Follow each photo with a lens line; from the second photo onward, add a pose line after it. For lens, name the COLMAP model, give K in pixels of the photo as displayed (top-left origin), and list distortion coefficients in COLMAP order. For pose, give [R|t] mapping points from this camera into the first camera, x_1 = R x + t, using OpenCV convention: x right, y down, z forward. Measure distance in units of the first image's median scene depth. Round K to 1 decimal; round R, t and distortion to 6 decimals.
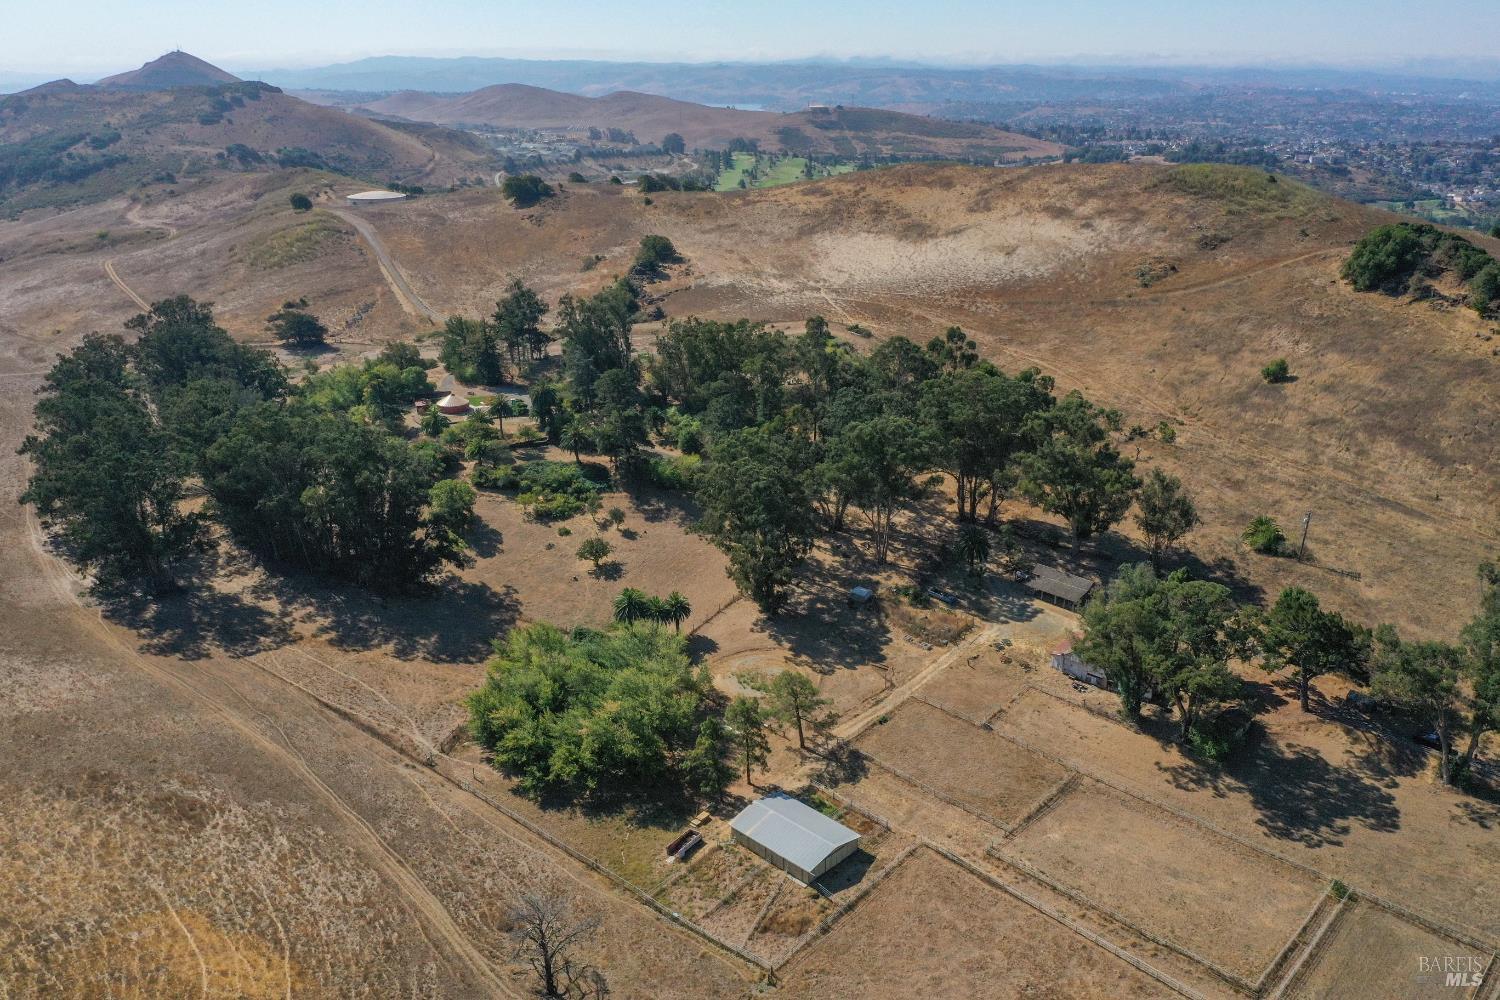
lens RADIAL K [[1182.7, 0, 748.4], [0, 1182.7, 475.6], [0, 0, 1]] dist [-0.012954, 0.010309]
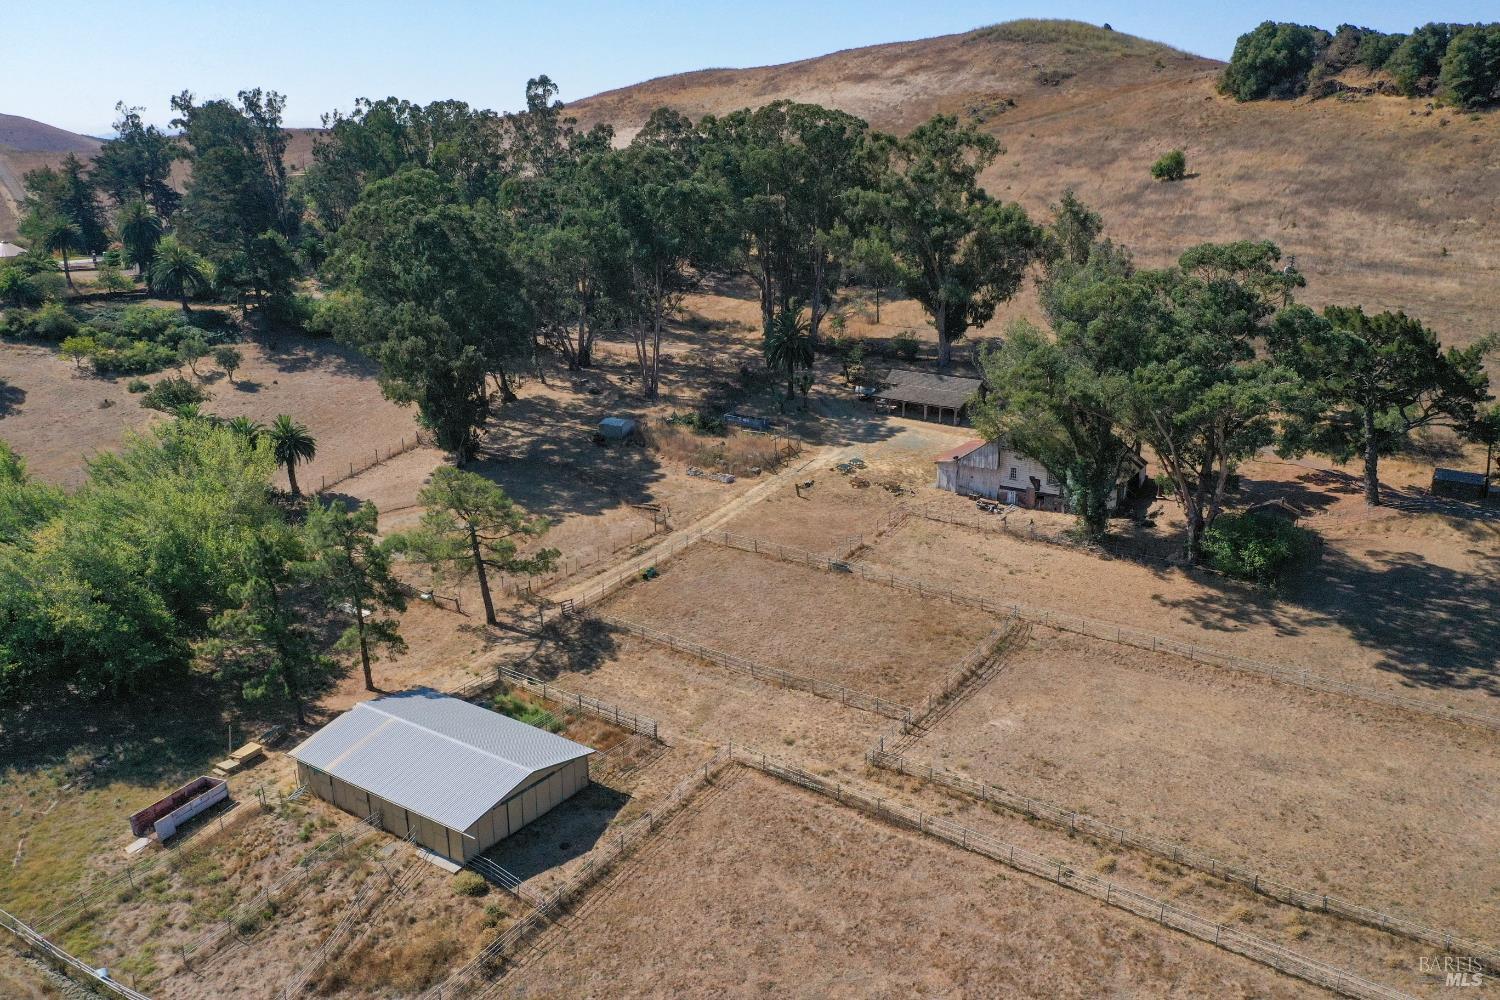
lens RADIAL K [[1182.7, 0, 748.4], [0, 1182.7, 475.6], [0, 0, 1]] dist [-0.012954, 0.010309]
pose [[0.984394, -0.041867, 0.170926, 0.072217], [0.052081, 0.997087, -0.055716, 0.205635], [-0.168096, 0.063749, 0.983707, 0.489897]]
